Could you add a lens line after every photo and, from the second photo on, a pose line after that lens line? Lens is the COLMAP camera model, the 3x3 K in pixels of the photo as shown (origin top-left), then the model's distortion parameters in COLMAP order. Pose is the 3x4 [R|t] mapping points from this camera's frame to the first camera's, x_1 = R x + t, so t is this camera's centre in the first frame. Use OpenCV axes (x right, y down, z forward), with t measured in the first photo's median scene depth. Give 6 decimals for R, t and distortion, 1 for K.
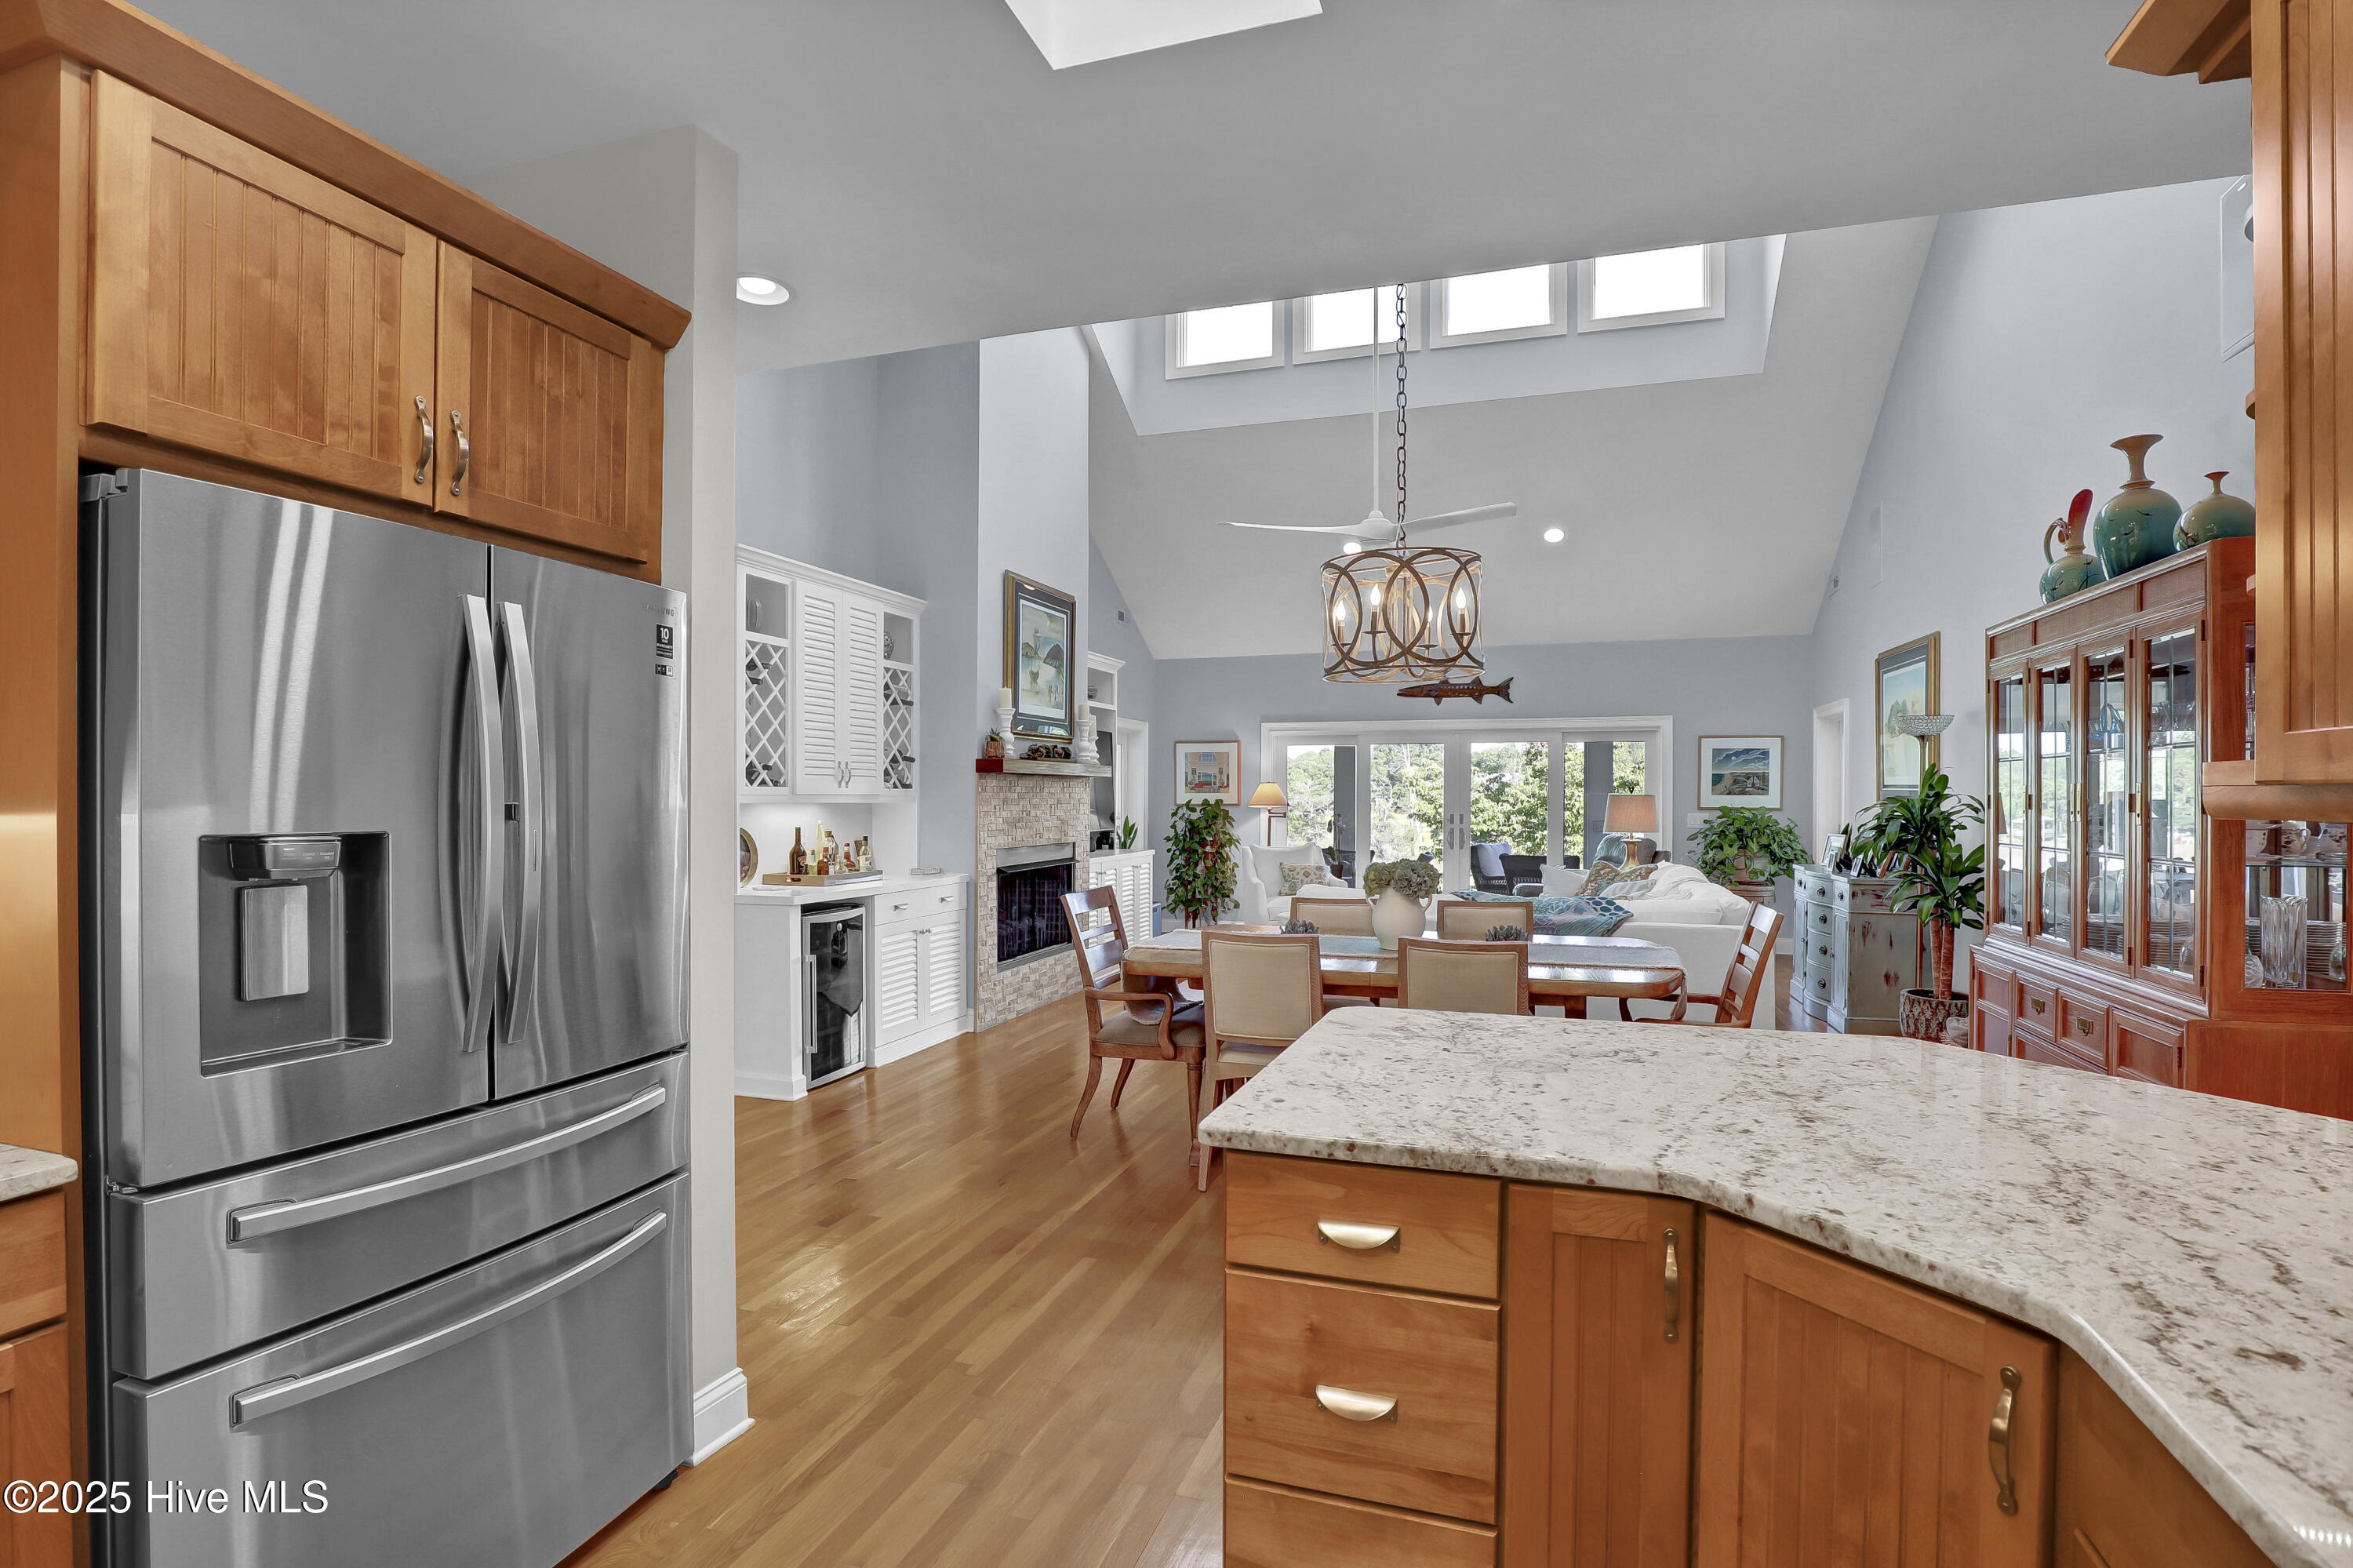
lens RADIAL K [[1126.1, 0, 1201.0], [0, 1126.1, 823.0], [0, 0, 1]] dist [-0.026304, 0.000967]
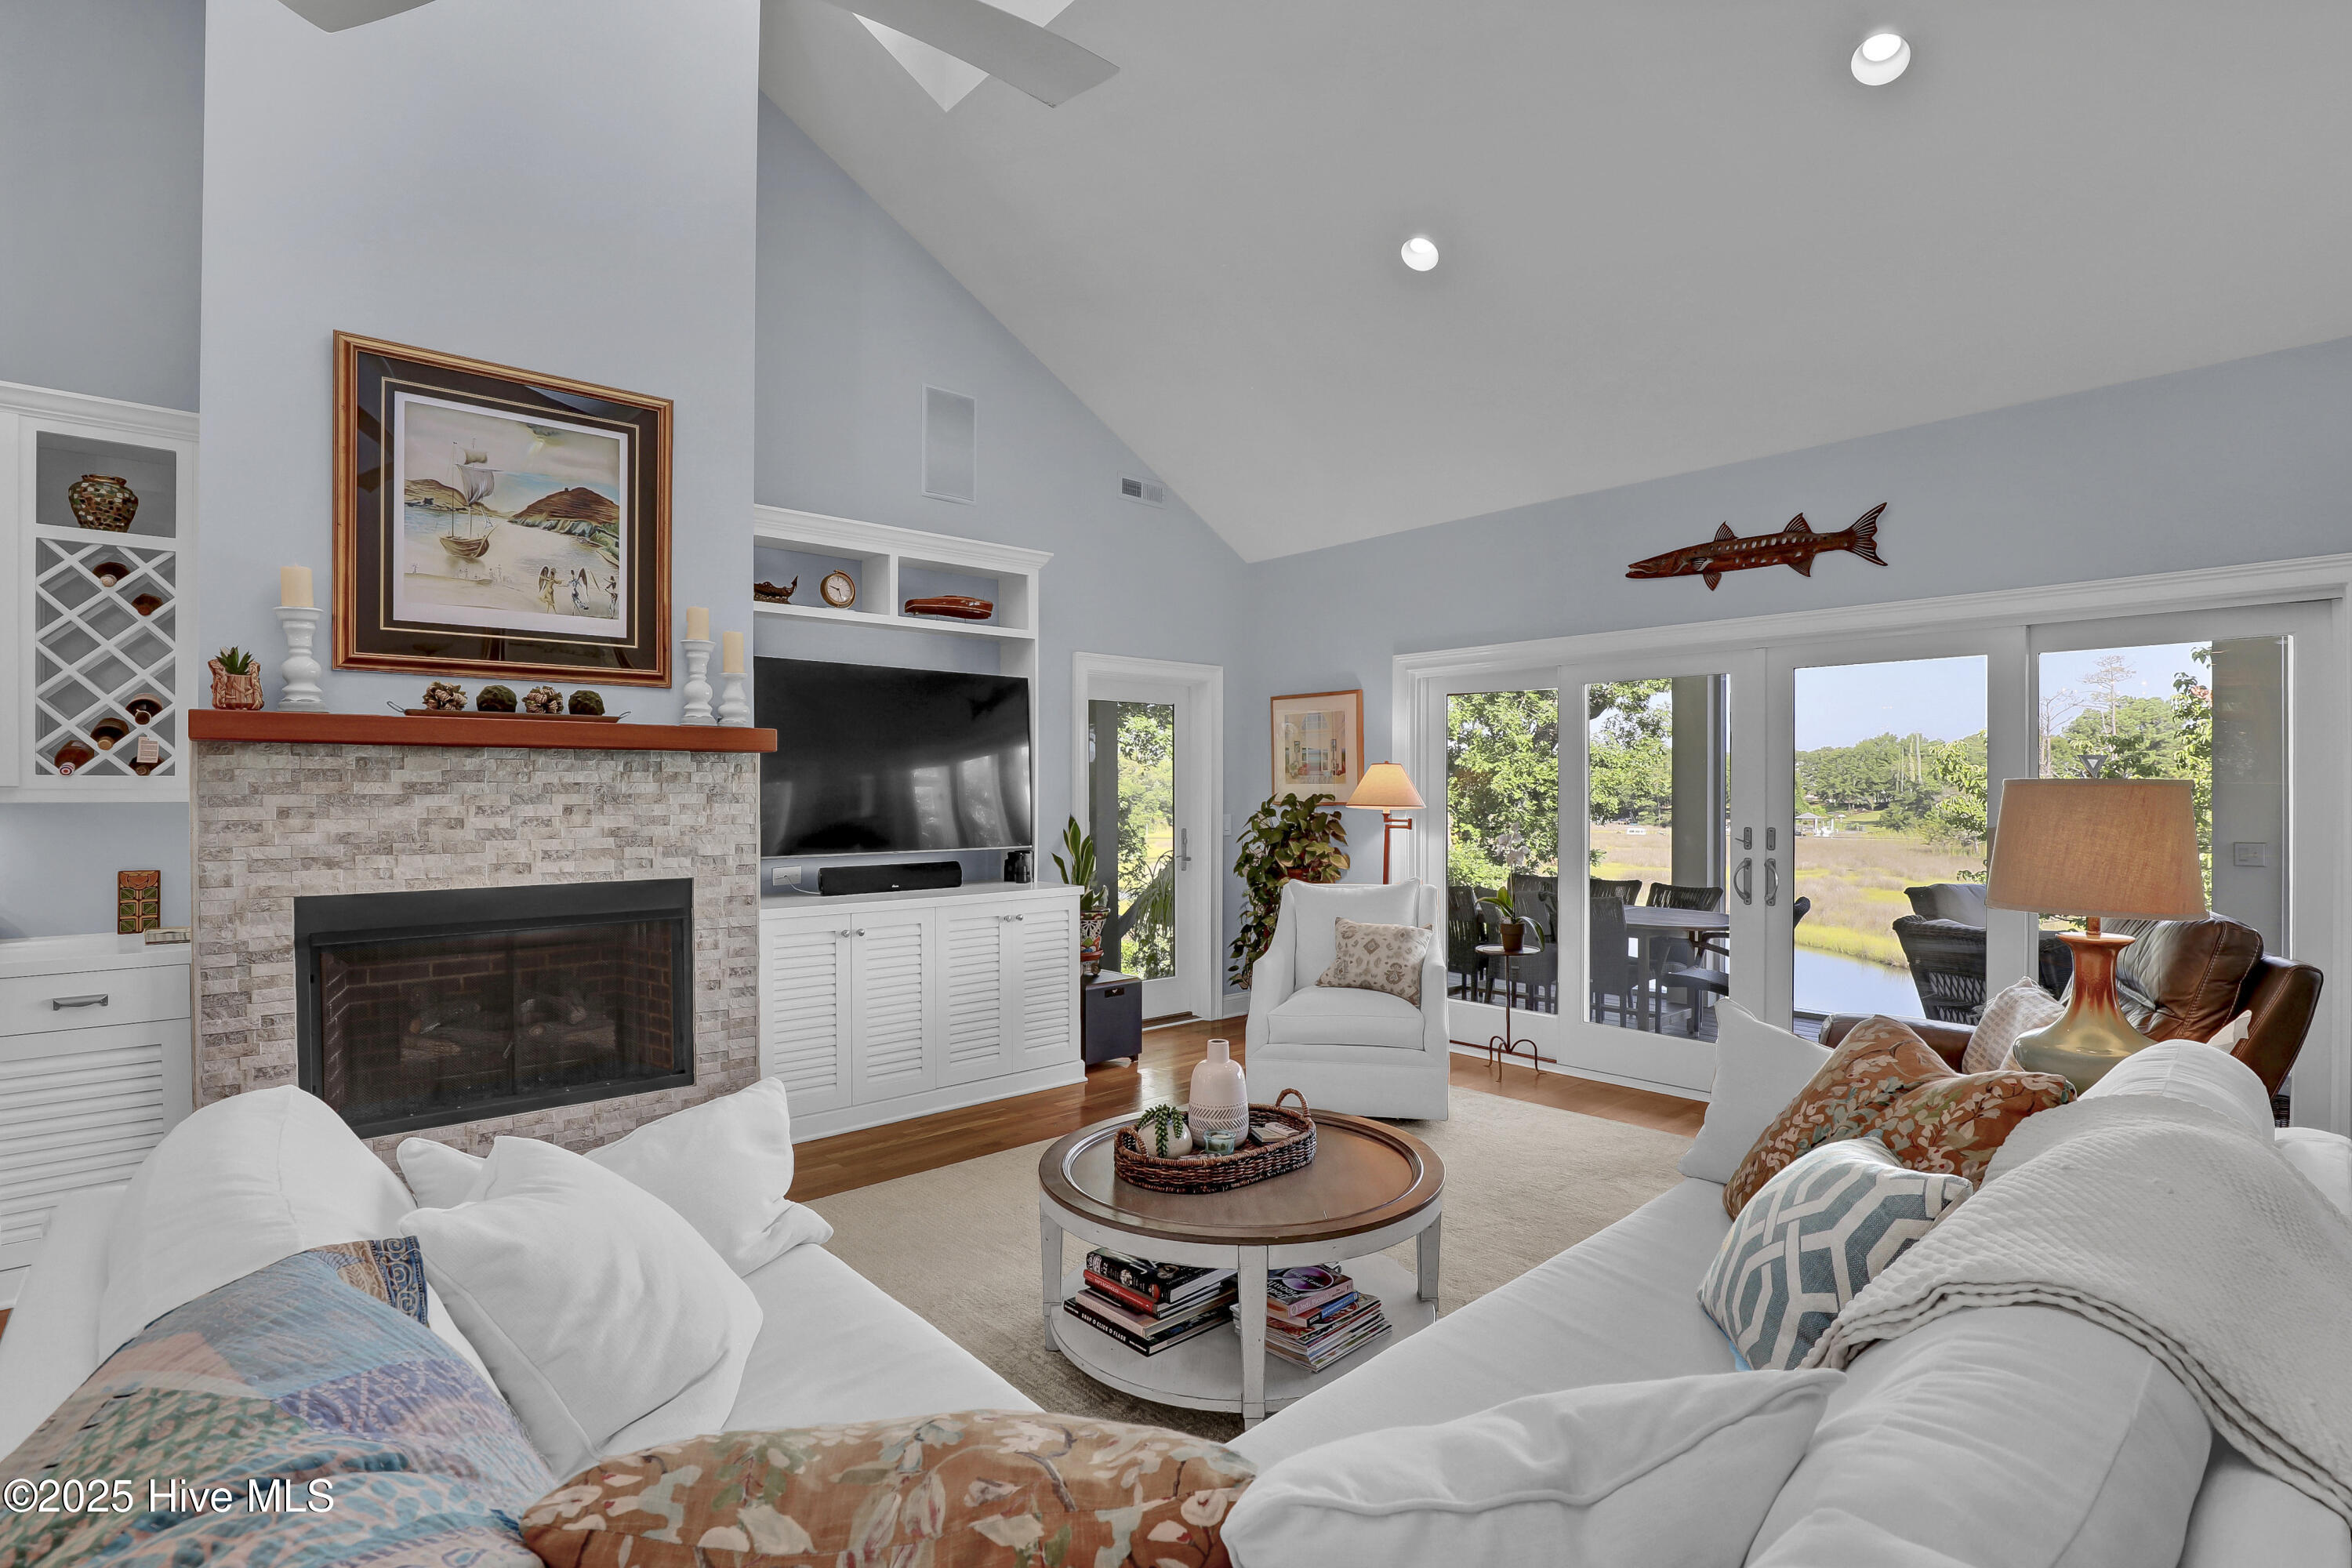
lens RADIAL K [[1119.4, 0, 1205.1], [0, 1119.4, 796.1], [0, 0, 1]] dist [-0.025284, 0.000797]
pose [[0.864743, 0.001438, -0.502213, 0.401866], [-0.010477, 0.999830, -0.015177, -0.017613], [0.502106, 0.018386, 0.864611, 0.782111]]
